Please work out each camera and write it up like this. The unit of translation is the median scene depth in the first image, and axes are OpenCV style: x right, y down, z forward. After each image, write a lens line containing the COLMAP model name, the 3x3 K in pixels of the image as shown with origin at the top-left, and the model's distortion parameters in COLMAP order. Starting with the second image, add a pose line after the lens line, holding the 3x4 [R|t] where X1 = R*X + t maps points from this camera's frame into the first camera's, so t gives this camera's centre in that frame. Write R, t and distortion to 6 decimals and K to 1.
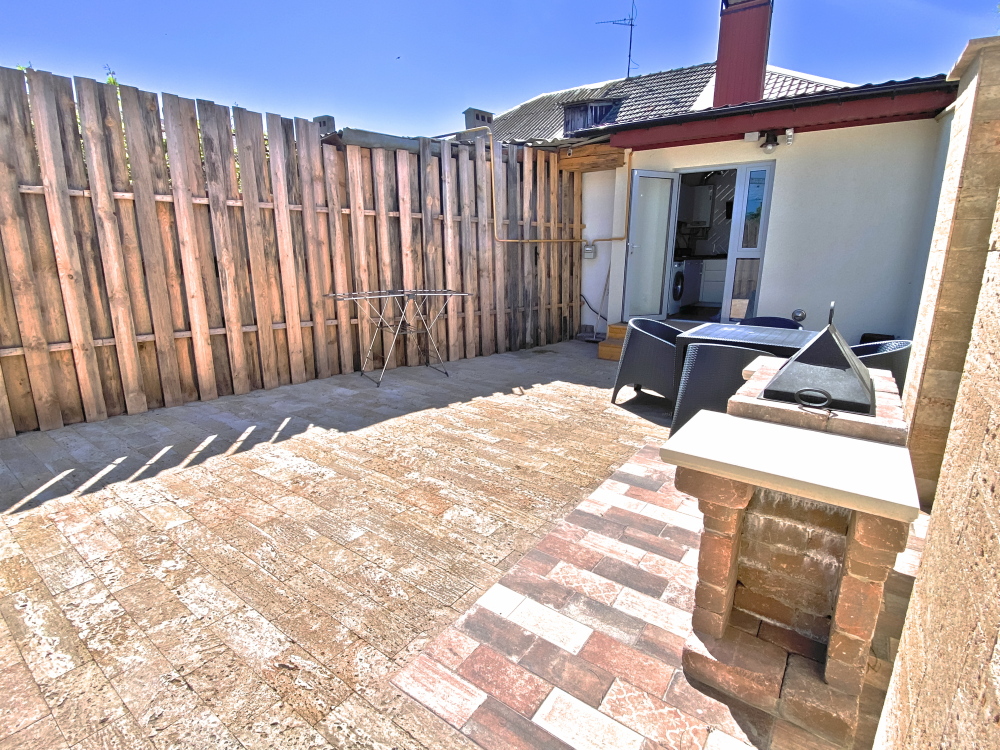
lens RADIAL K [[496.7, 0, 500.0], [0, 496.7, 375.0], [0, 0, 1]] dist [-0.000709, -0.000070]
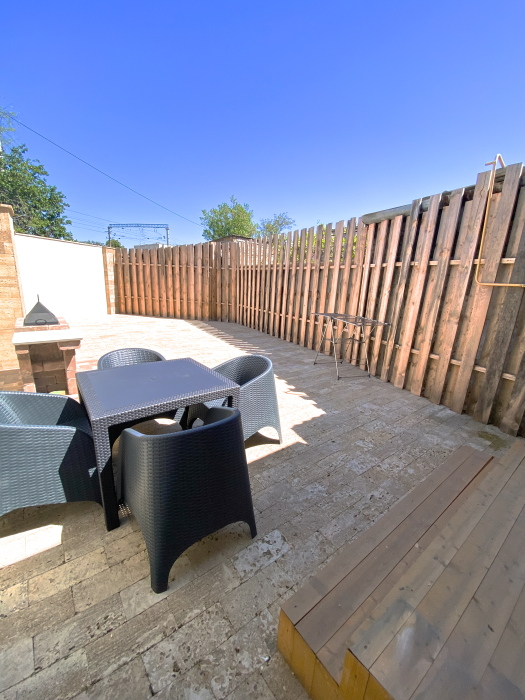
lens RADIAL K [[282.9, 0, 262.5], [0, 282.9, 350.0], [0, 0, 1]] dist [0.000201, 0.000003]
pose [[-0.294041, 0.206546, -0.933209, 0.757164], [-0.273286, 0.917441, 0.289164, -0.272196], [0.915890, 0.340060, -0.213319, 1.056414]]
